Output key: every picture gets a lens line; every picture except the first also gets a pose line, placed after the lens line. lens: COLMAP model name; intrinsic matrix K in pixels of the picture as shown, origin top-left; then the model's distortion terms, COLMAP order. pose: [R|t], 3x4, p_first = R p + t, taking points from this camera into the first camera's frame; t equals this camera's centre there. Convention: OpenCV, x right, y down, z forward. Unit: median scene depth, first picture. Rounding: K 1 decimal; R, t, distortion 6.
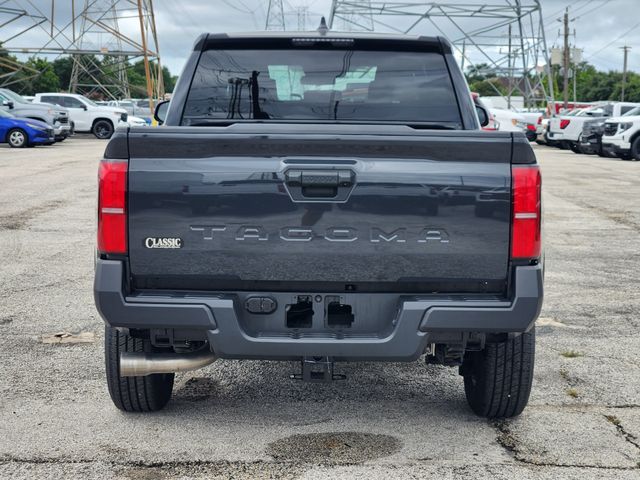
lens RADIAL K [[1354.0, 0, 336.9], [0, 1354.0, 215.9], [0, 0, 1]] dist [-0.839793, 7.585449]
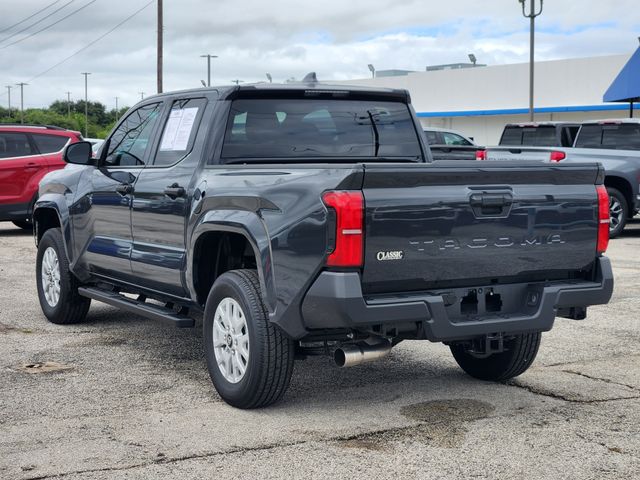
lens RADIAL K [[1354.0, 0, 336.9], [0, 1354.0, 215.9], [0, 0, 1]] dist [-0.839793, 7.585449]
pose [[0.868242, -0.041272, 0.494421, -0.798848], [0.054027, 0.998473, -0.011529, -0.005035], [-0.493190, 0.036722, 0.869146, -0.085136]]
